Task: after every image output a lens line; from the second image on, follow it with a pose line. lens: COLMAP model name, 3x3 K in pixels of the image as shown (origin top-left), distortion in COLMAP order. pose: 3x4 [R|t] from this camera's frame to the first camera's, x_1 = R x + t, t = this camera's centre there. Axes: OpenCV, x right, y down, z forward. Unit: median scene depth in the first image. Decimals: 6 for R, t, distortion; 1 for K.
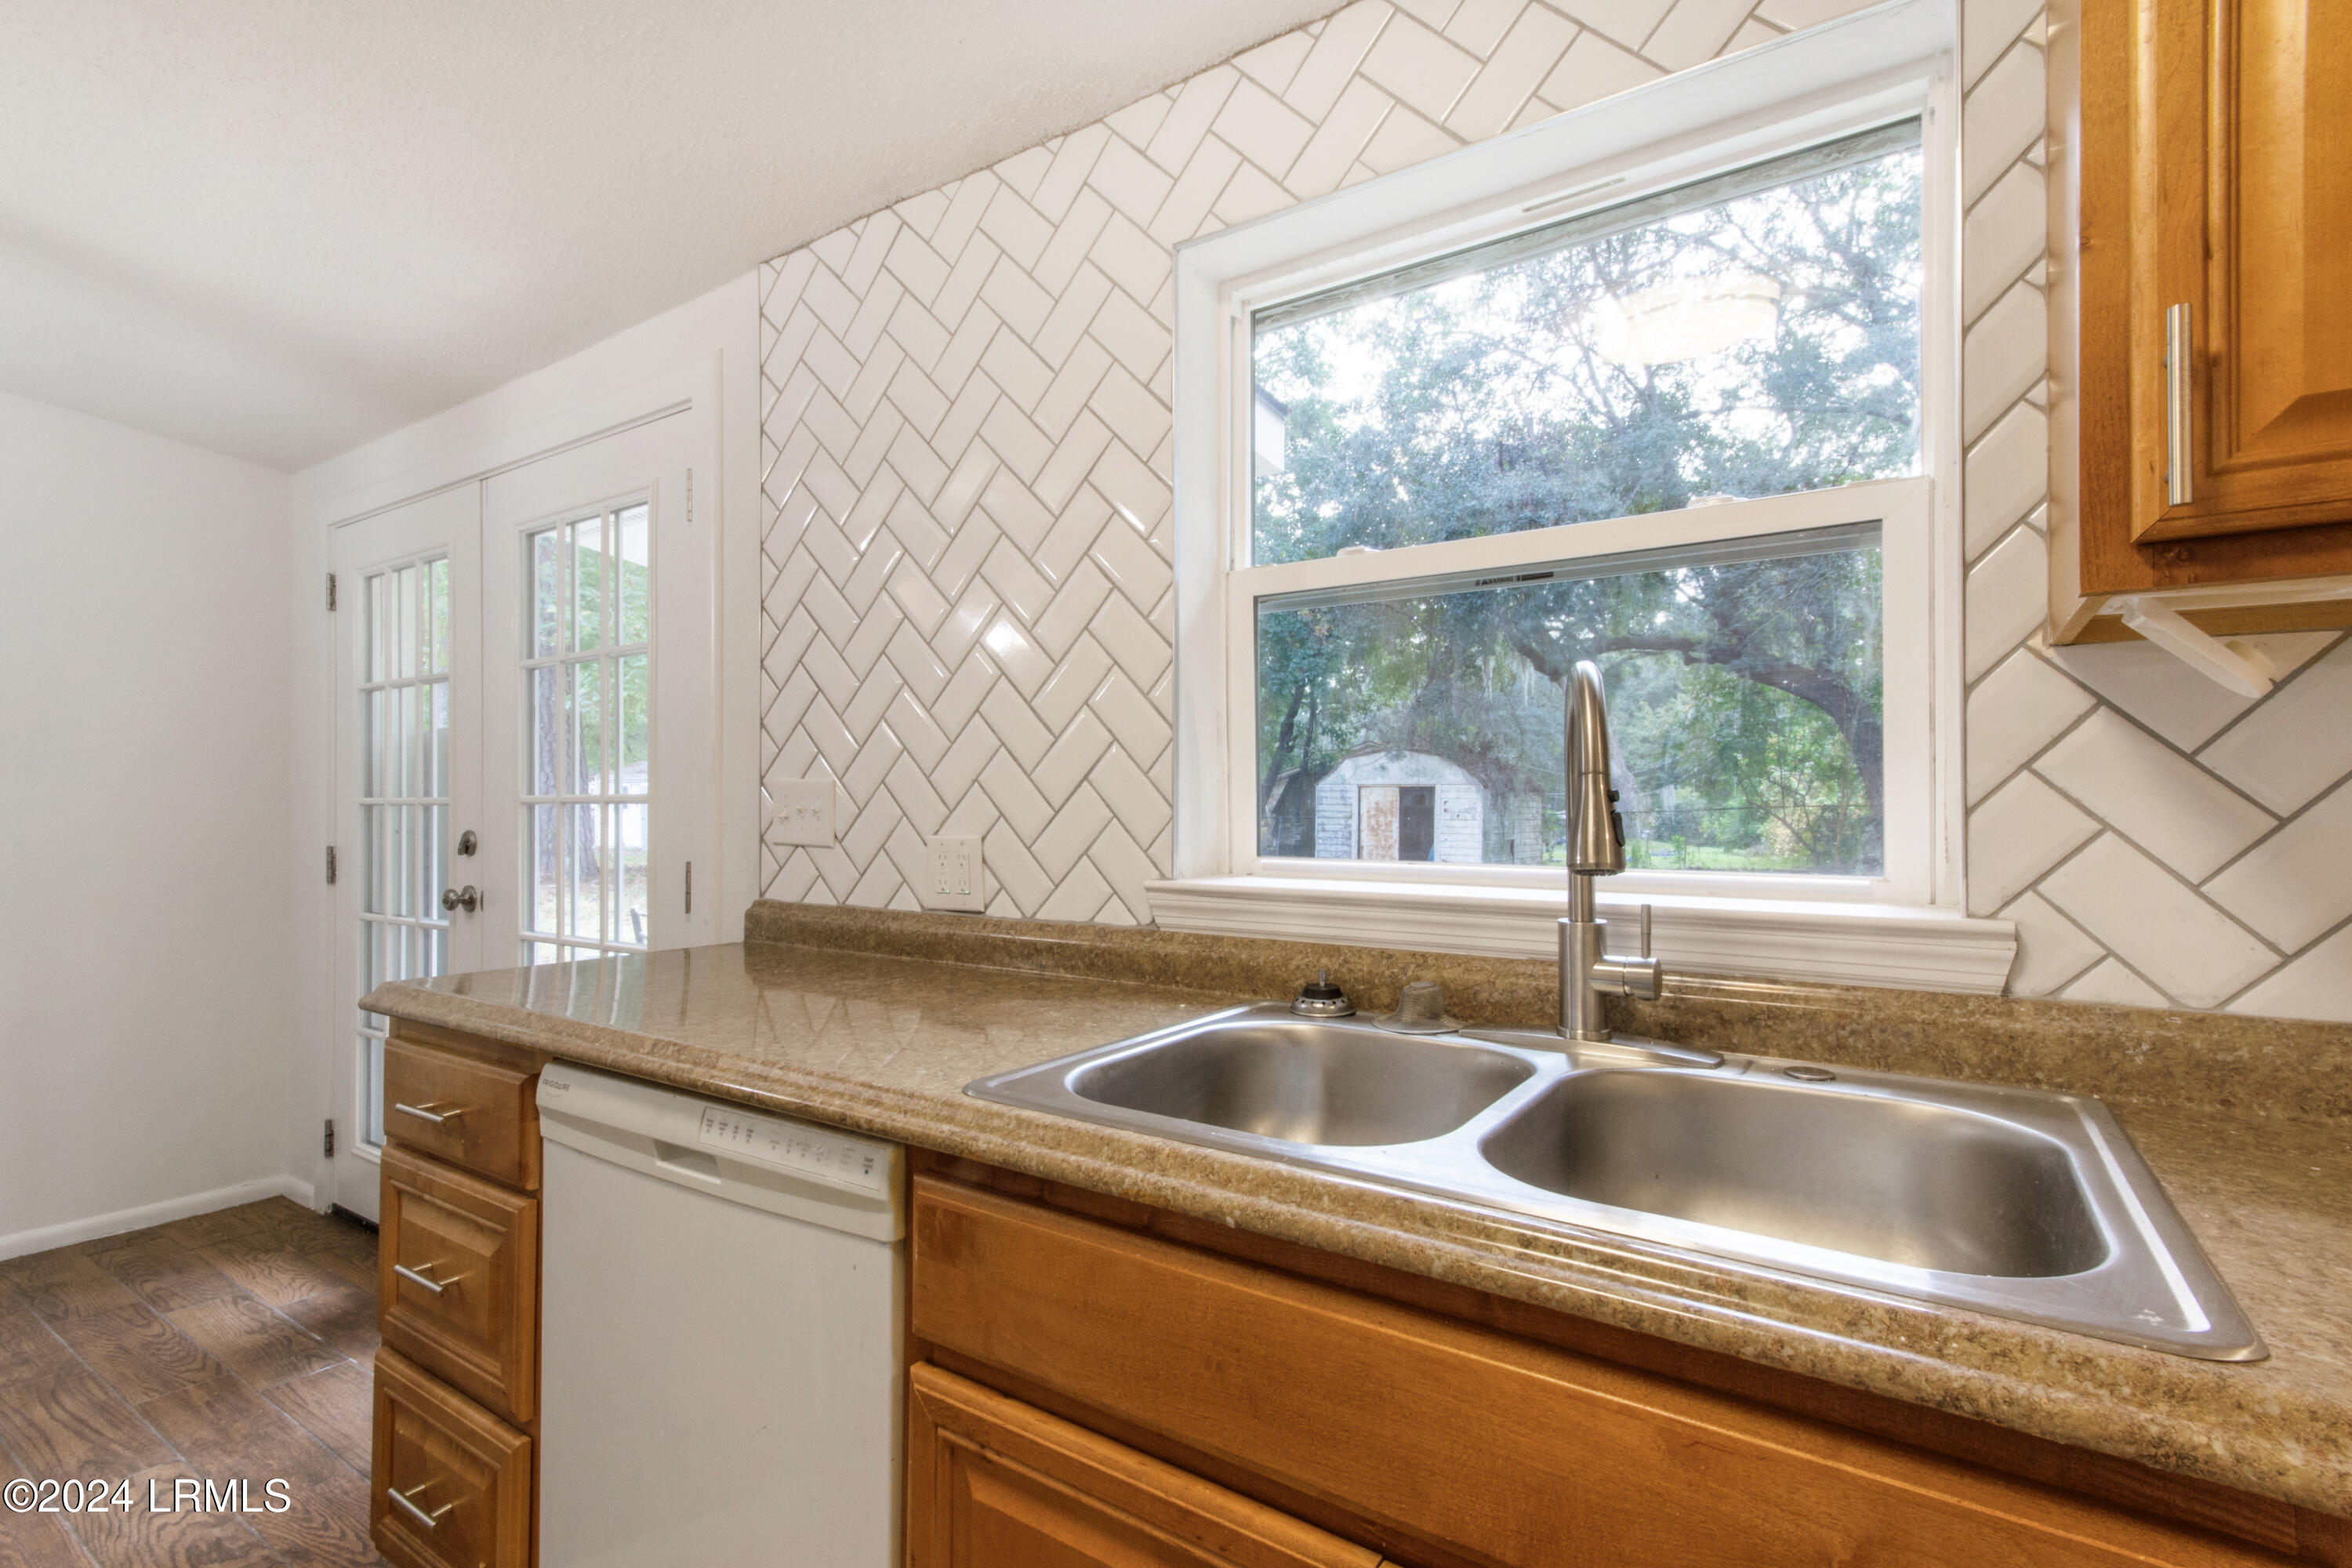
lens RADIAL K [[1098.4, 0, 1168.8], [0, 1098.4, 794.0], [0, 0, 1]] dist [0.010142, 0.000961]
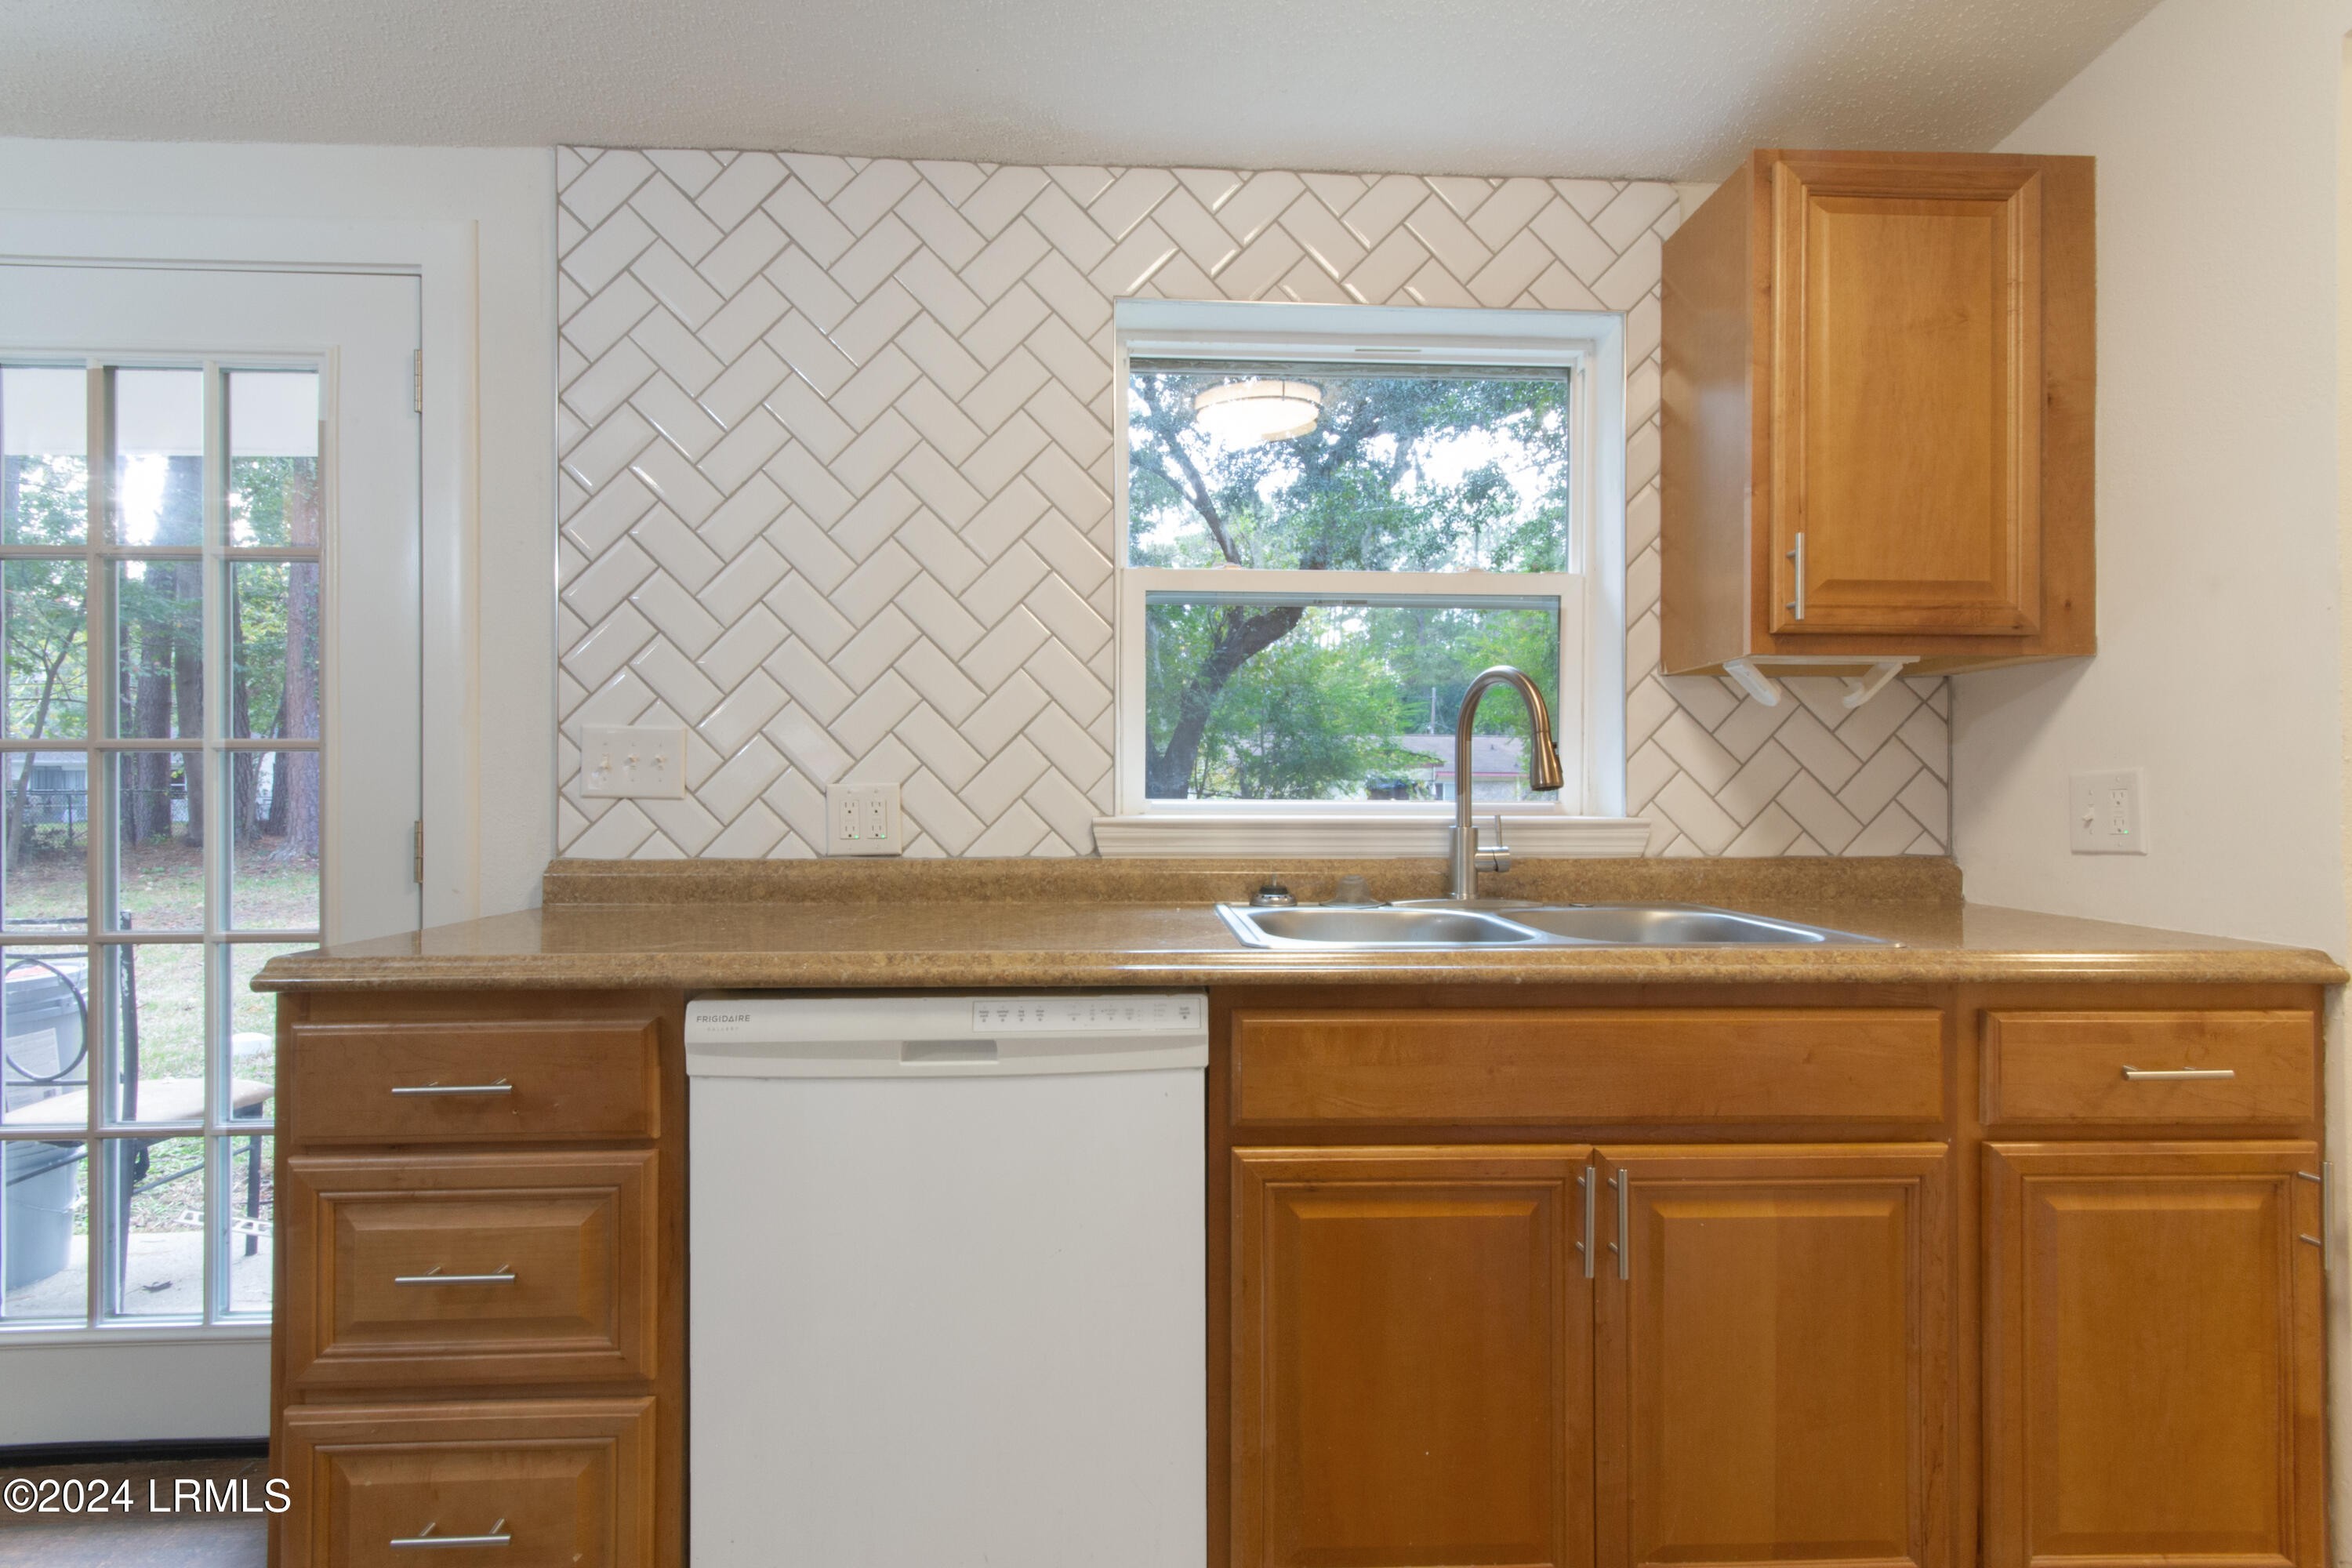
lens RADIAL K [[1098.4, 0, 1174.6], [0, 1098.4, 795.7], [0, 0, 1]] dist [0.010142, 0.000961]
pose [[0.799591, 0.001241, 0.600543, -0.704240], [-0.008290, 0.999925, 0.008972, 0.044631], [-0.600487, -0.012153, 0.799542, -0.024468]]
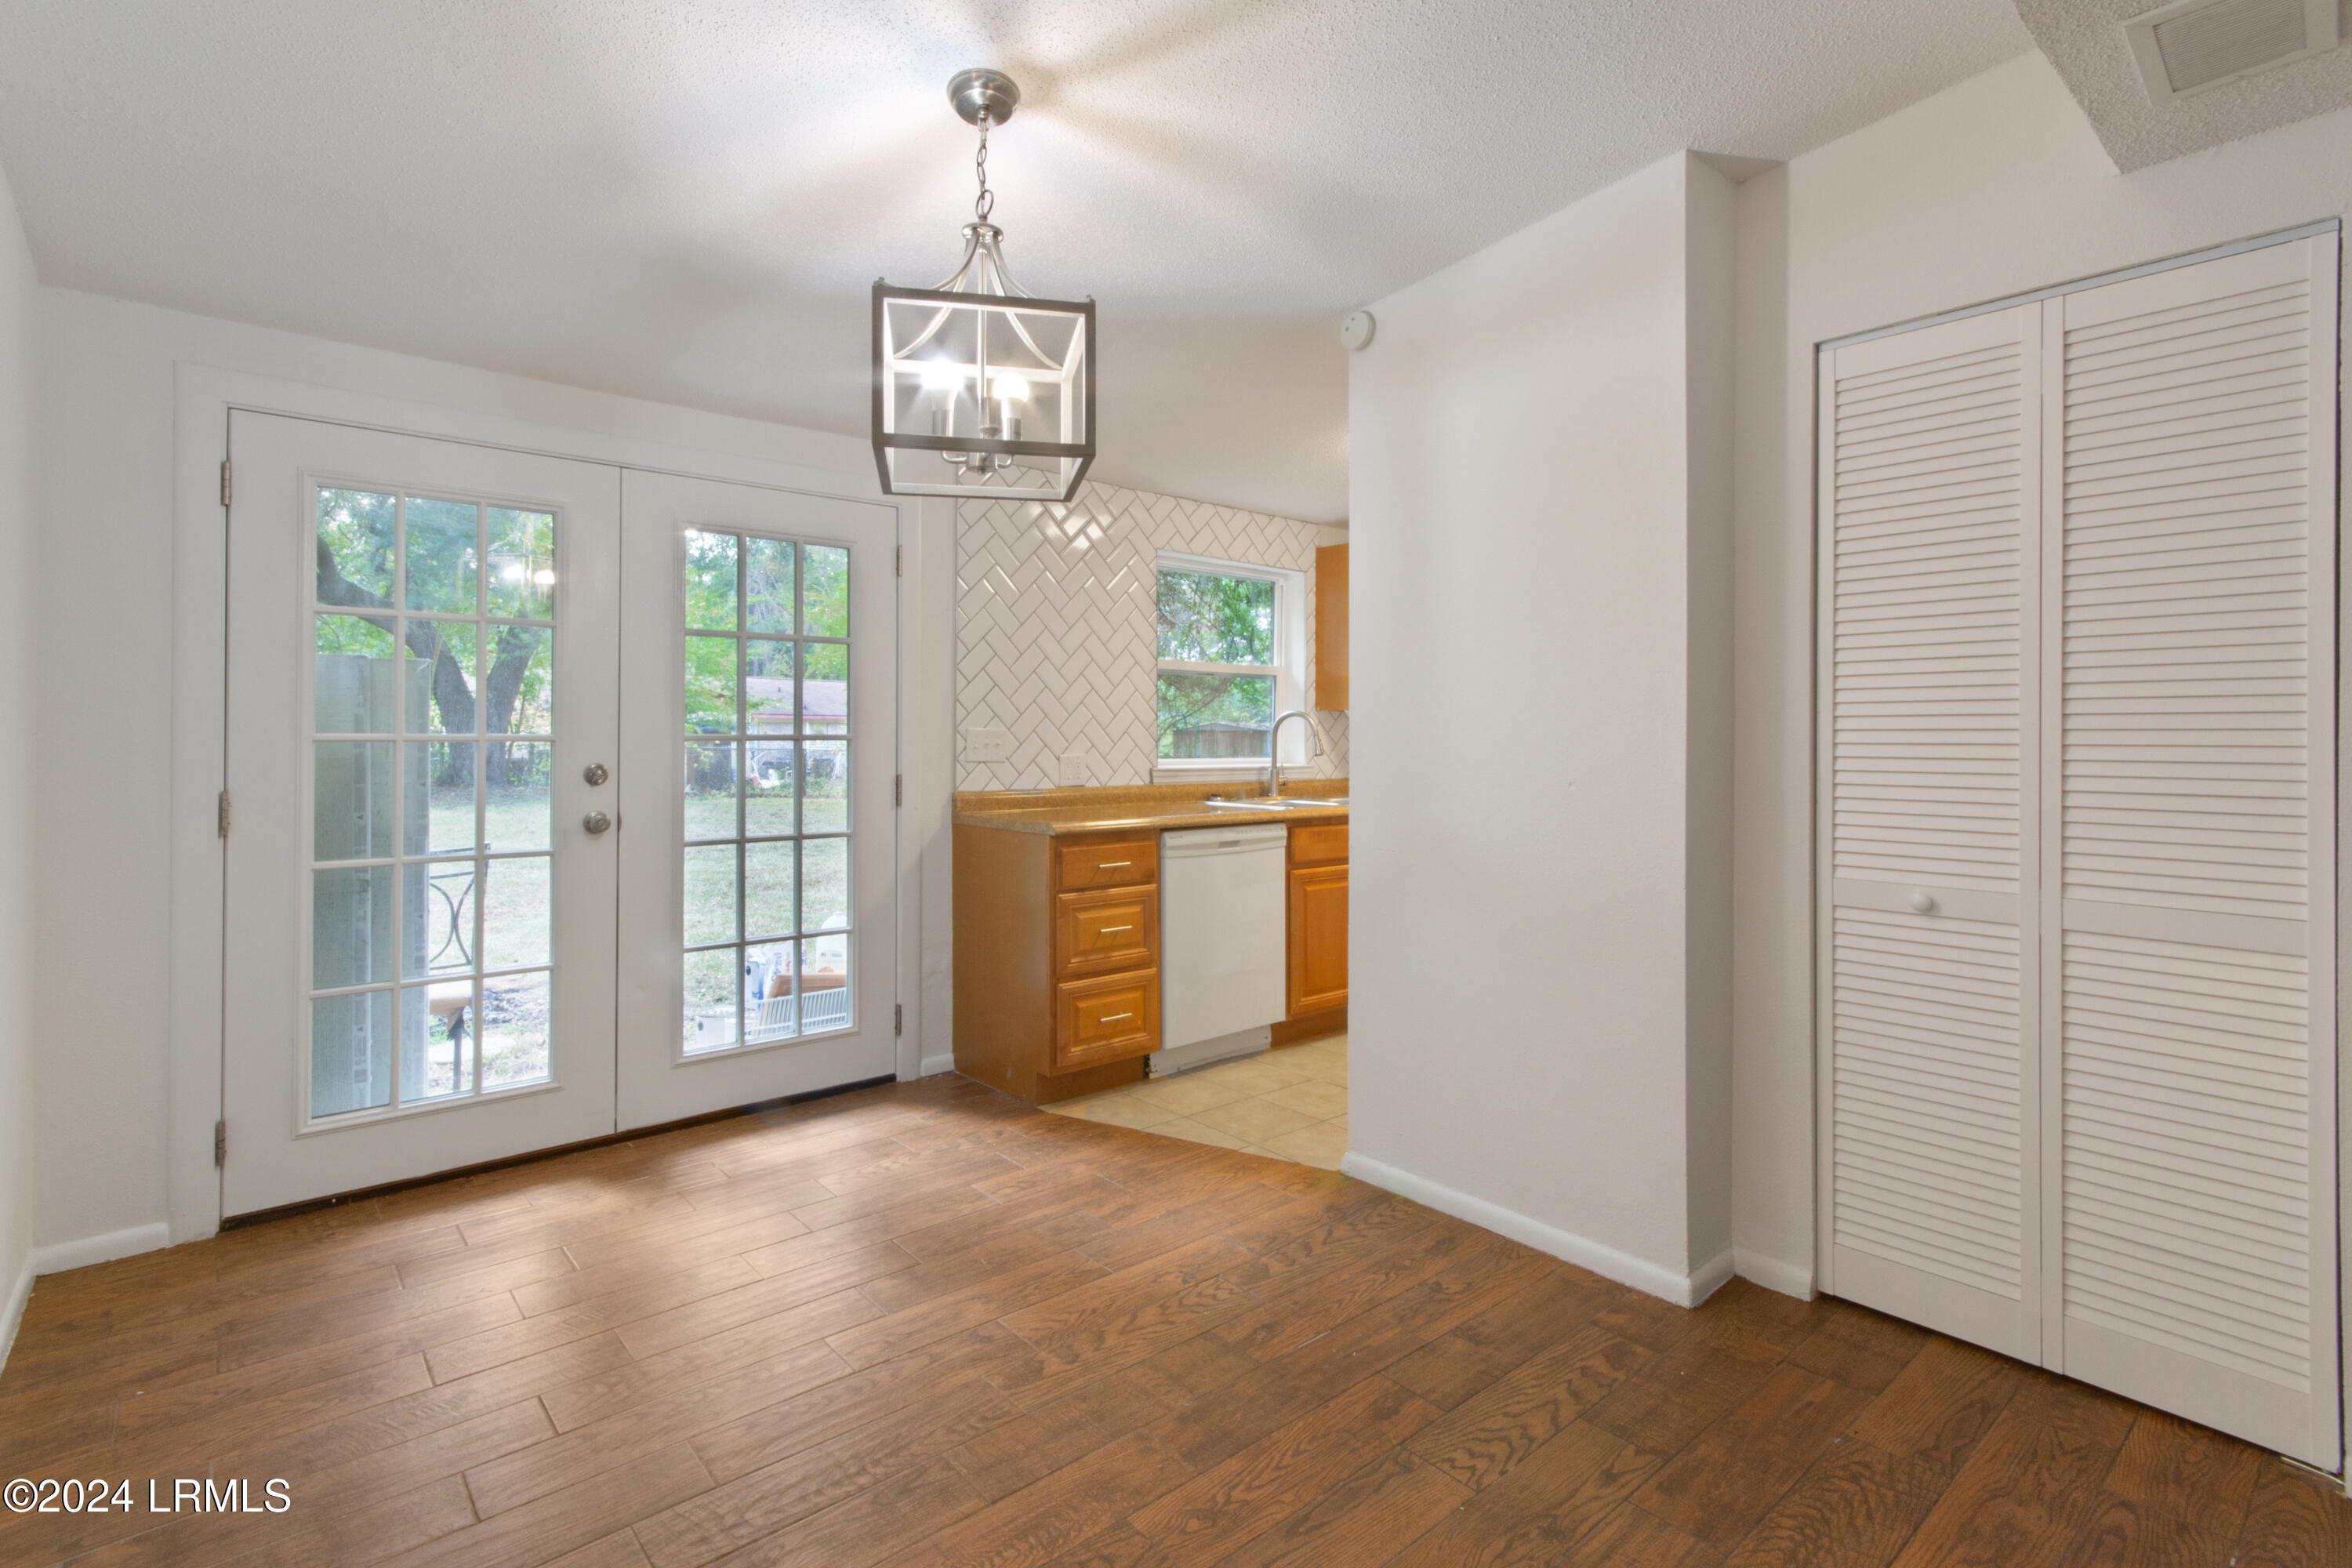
lens RADIAL K [[1098.4, 0, 1162.5], [0, 1098.4, 739.4], [0, 0, 1]] dist [0.010142, 0.000961]
pose [[0.264110, -0.000178, 0.964492, -2.903188], [-0.012228, 0.999919, 0.003533, -0.006430], [-0.964415, -0.012727, 0.264087, 0.225178]]
